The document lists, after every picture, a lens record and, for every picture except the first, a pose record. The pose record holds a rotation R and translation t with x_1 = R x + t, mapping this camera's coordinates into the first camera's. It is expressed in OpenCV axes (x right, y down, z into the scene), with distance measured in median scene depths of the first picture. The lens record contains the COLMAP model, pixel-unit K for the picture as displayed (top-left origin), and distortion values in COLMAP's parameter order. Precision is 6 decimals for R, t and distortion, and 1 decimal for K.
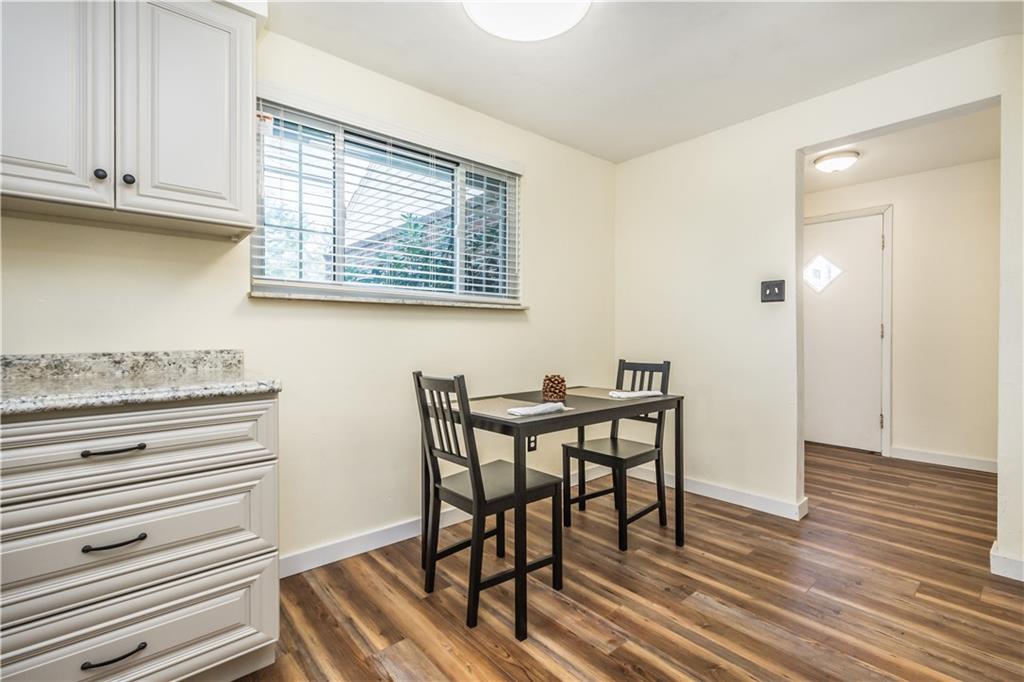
lens RADIAL K [[457.7, 0, 513.3], [0, 457.7, 336.8], [0, 0, 1]] dist [0.005672, -0.000255]
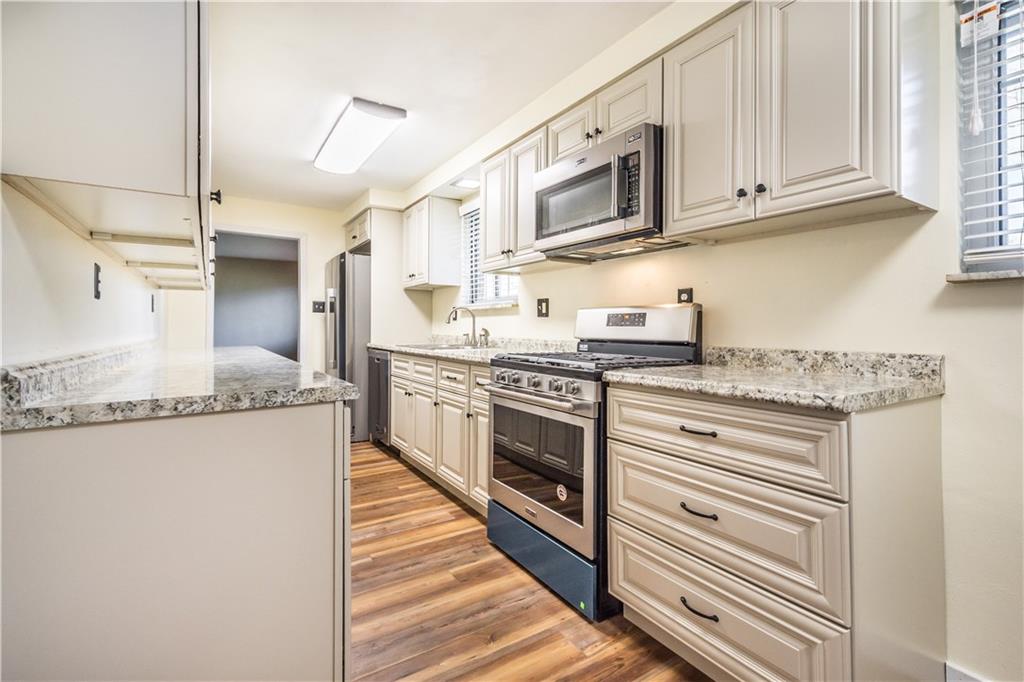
lens RADIAL K [[457.7, 0, 513.9], [0, 457.7, 322.6], [0, 0, 1]] dist [0.005672, -0.000255]
pose [[-0.126342, -0.011204, -0.991924, 0.271345], [-0.014769, 0.999847, -0.009412, -0.009606], [0.991877, 0.013460, -0.126488, 0.519596]]
